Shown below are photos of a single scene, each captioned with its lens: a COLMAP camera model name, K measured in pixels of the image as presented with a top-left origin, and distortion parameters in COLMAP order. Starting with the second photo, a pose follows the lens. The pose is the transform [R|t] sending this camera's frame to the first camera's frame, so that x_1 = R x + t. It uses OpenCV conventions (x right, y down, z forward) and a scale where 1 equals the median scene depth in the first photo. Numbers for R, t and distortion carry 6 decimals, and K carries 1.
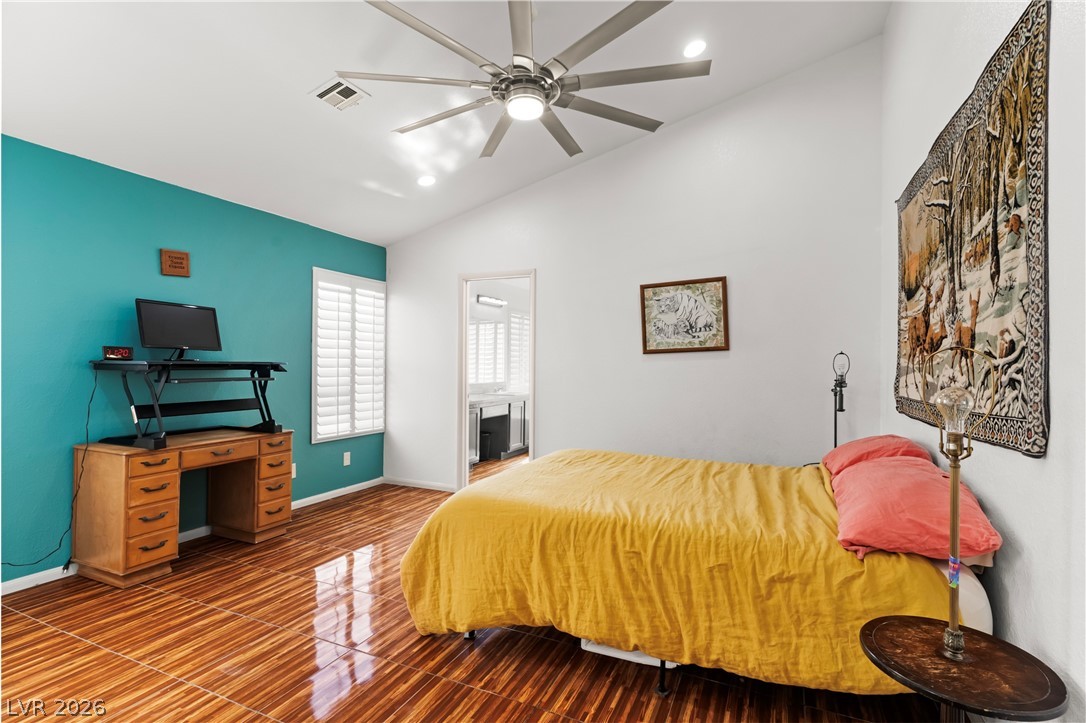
lens RADIAL K [[514.4, 0, 545.7], [0, 514.4, 362.3], [0, 0, 1]] dist [-0.000114, -0.000114]
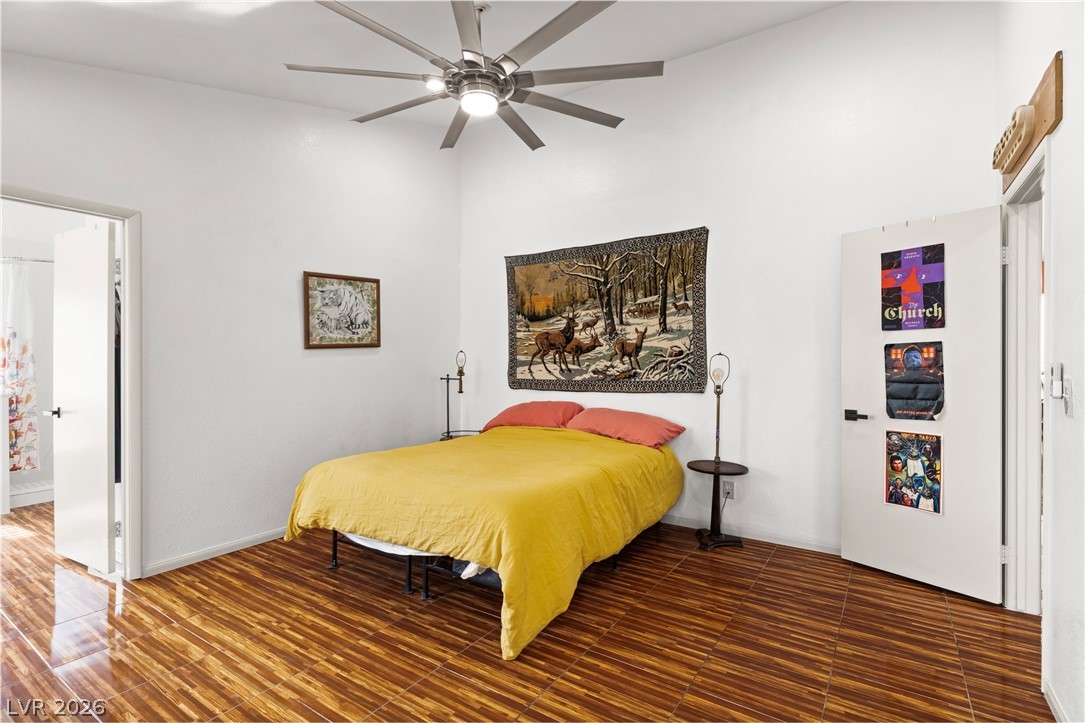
lens RADIAL K [[513.9, 0, 545.2], [0, 513.9, 362.3], [0, 0, 1]] dist [-0.000114, -0.000114]
pose [[0.159598, -0.011145, 0.987119, -0.658443], [-0.002193, 0.999930, 0.011644, -0.004475], [-0.987180, -0.004023, 0.159563, 0.469395]]
